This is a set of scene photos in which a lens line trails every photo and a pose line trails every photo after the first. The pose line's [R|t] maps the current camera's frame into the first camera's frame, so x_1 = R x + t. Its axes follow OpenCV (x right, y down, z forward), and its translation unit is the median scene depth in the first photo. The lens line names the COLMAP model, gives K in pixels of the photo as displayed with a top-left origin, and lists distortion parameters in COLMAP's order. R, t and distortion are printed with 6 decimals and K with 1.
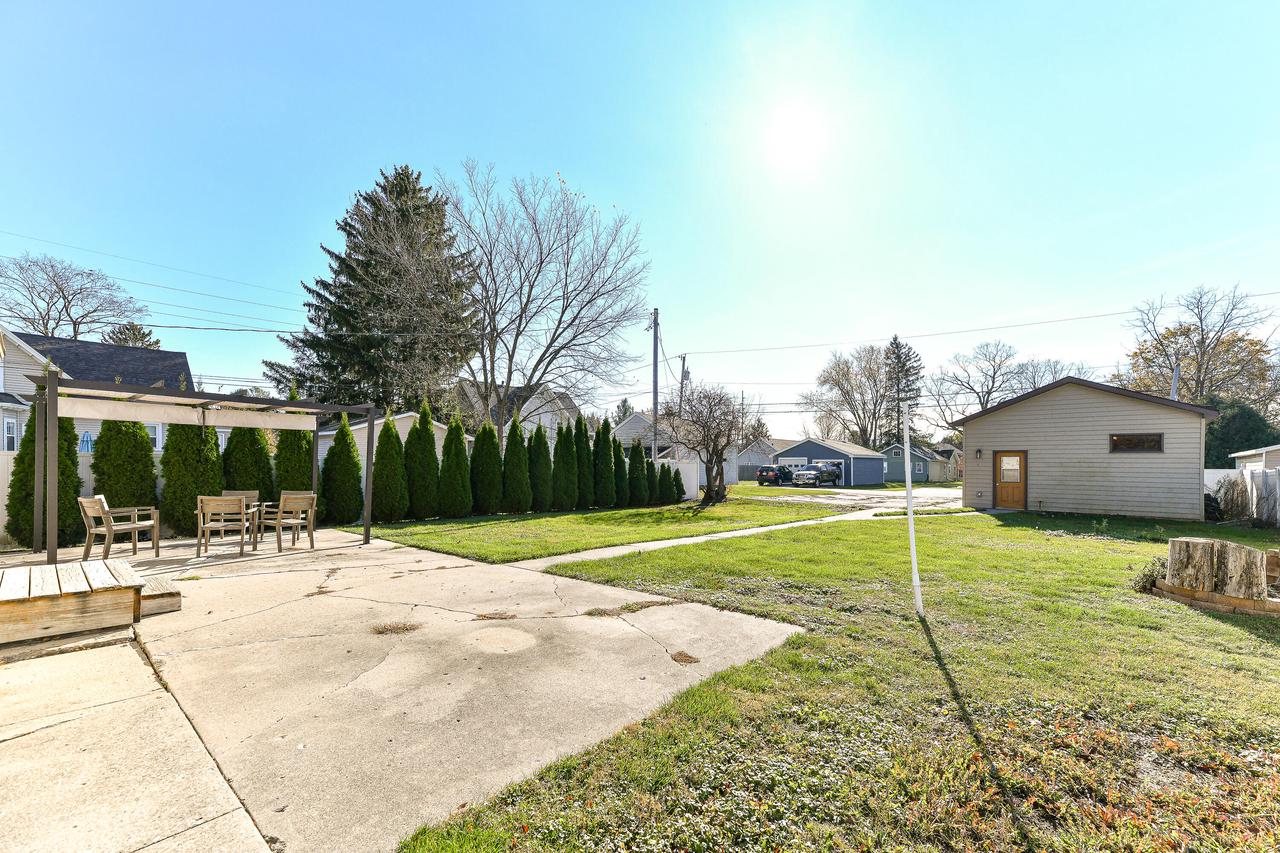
lens RADIAL K [[542.9, 0, 645.7], [0, 542.9, 428.4], [0, 0, 1]] dist [0.001662, 0.000077]
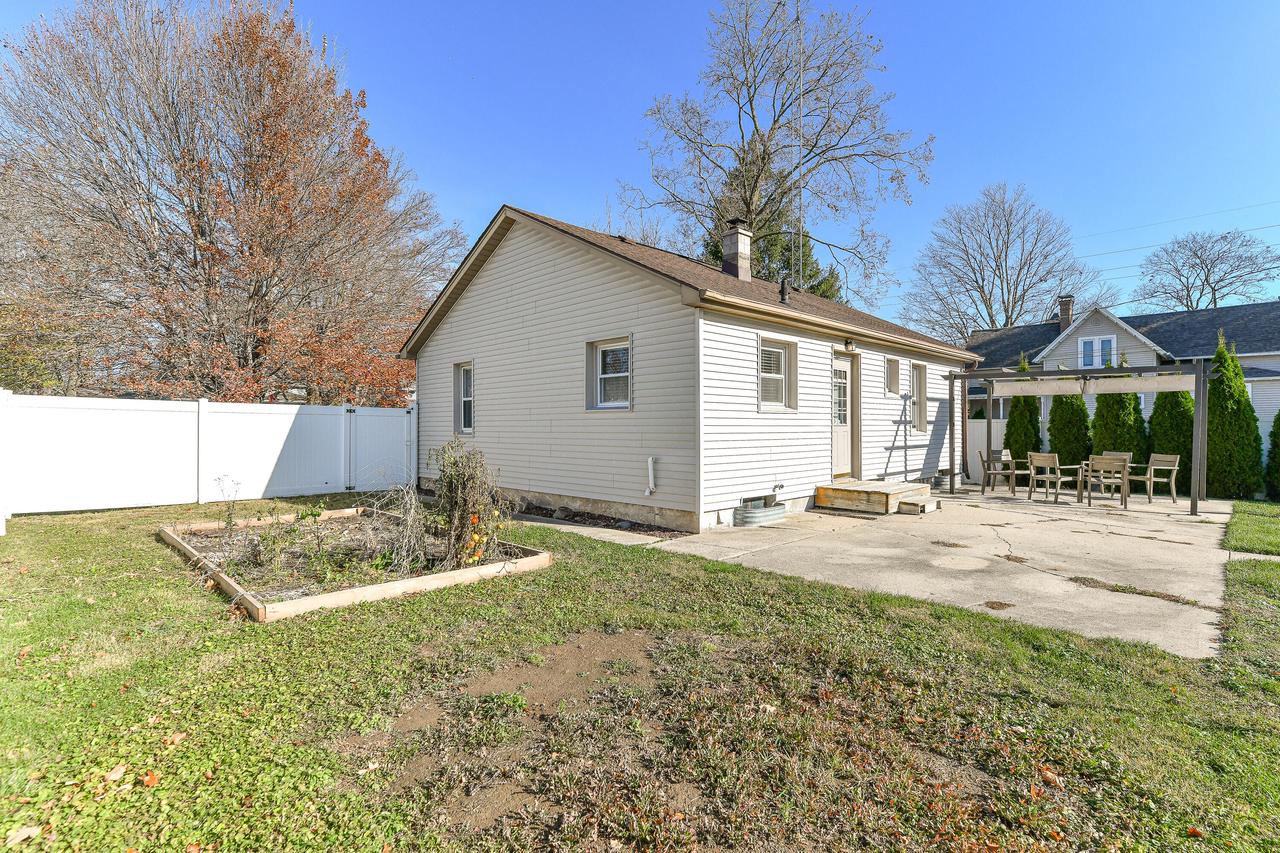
lens RADIAL K [[611.9, 0, 640.1], [0, 611.9, 424.7], [0, 0, 1]] dist [-0.002295, -0.000205]
pose [[-0.122682, -0.013191, -0.992358, 0.577129], [0.069562, 0.997338, -0.021856, 0.020321], [0.990005, -0.071712, -0.121438, 0.200546]]
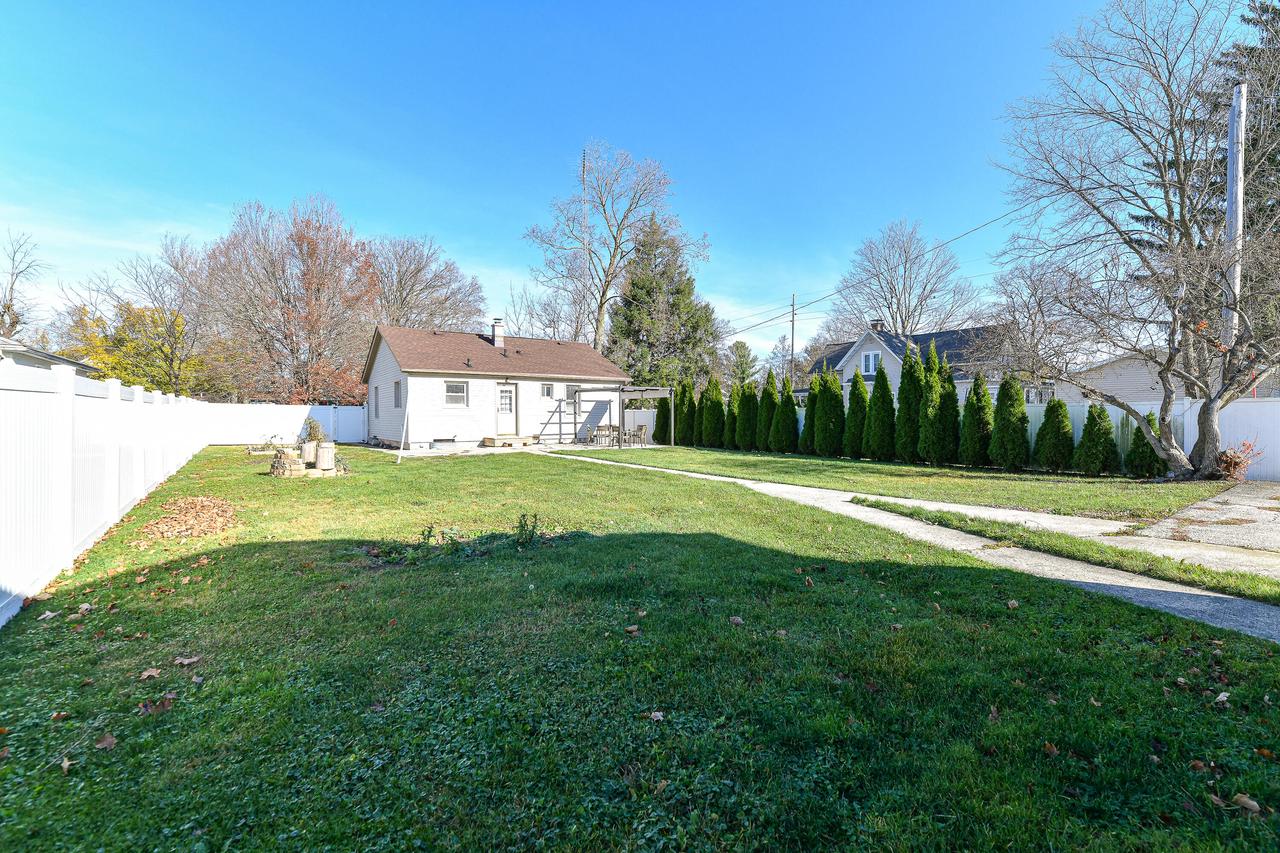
lens RADIAL K [[564.5, 0, 647.5], [0, 564.5, 422.6], [0, 0, 1]] dist [0.004763, 0.000094]
pose [[-0.269484, -0.001895, -0.963003, 1.833454], [0.069080, 0.997384, -0.021294, 0.185084], [0.960524, -0.072262, -0.268648, 1.943558]]
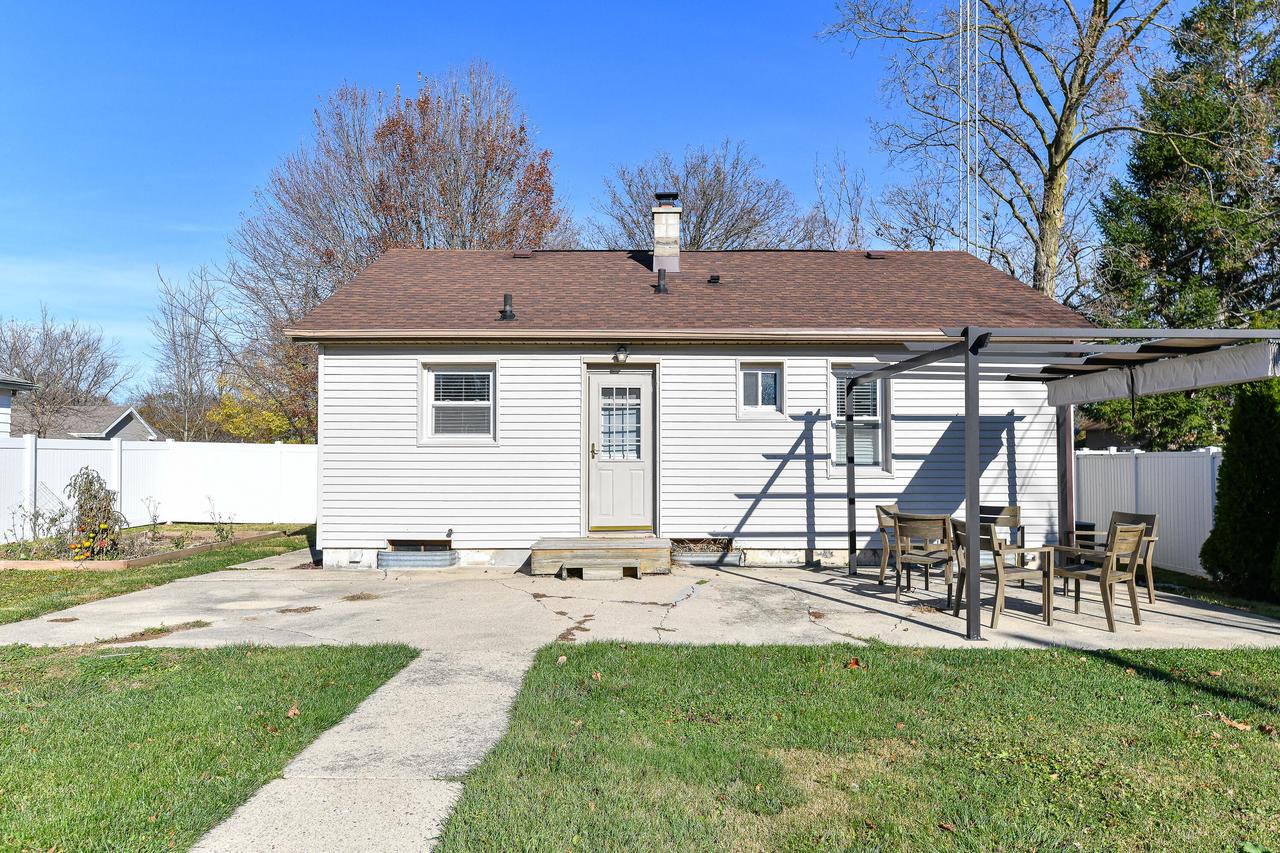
lens RADIAL K [[855.9, 0, 631.1], [0, 855.9, 430.2], [0, 0, 1]] dist [0.021884, 0.000674]
pose [[-0.777692, -0.041341, -0.627285, 0.076442], [0.034859, 0.993464, -0.108690, 0.124395], [0.627678, -0.106394, -0.771168, 1.539875]]
